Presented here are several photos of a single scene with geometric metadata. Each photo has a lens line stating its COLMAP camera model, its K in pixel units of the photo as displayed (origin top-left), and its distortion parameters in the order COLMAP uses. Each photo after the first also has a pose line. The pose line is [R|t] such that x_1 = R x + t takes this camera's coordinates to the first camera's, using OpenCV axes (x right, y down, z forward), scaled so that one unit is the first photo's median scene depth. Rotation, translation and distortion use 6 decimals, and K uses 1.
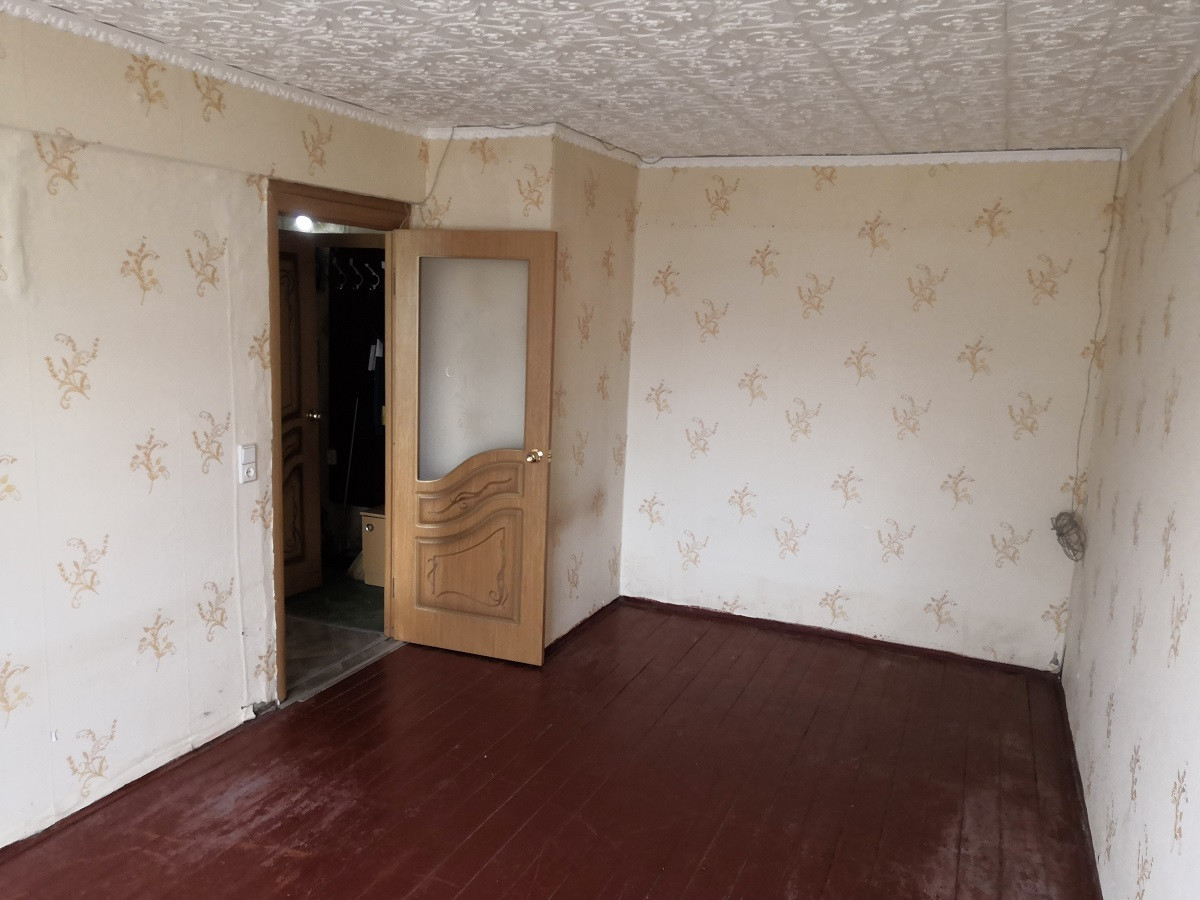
lens RADIAL K [[920.1, 0, 600.7], [0, 920.1, 452.3], [0, 0, 1]] dist [-0.015861, 0.040619]
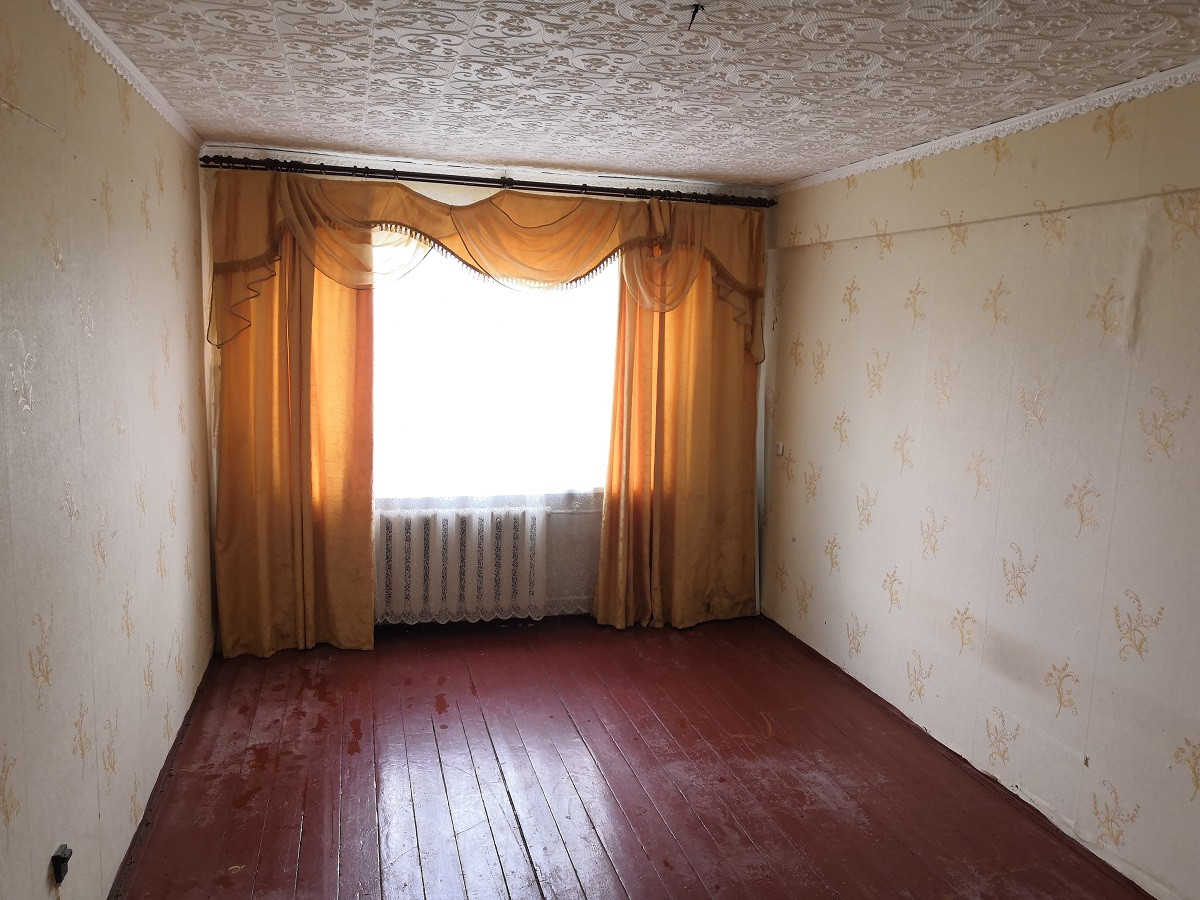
lens RADIAL K [[920.1, 0, 600.7], [0, 920.1, 447.3], [0, 0, 1]] dist [-0.015861, 0.040619]
pose [[-0.785419, 0.026172, -0.618411, 0.517614], [-0.157567, 0.957736, 0.240652, -0.215481], [0.598573, 0.286454, -0.748100, 1.425287]]
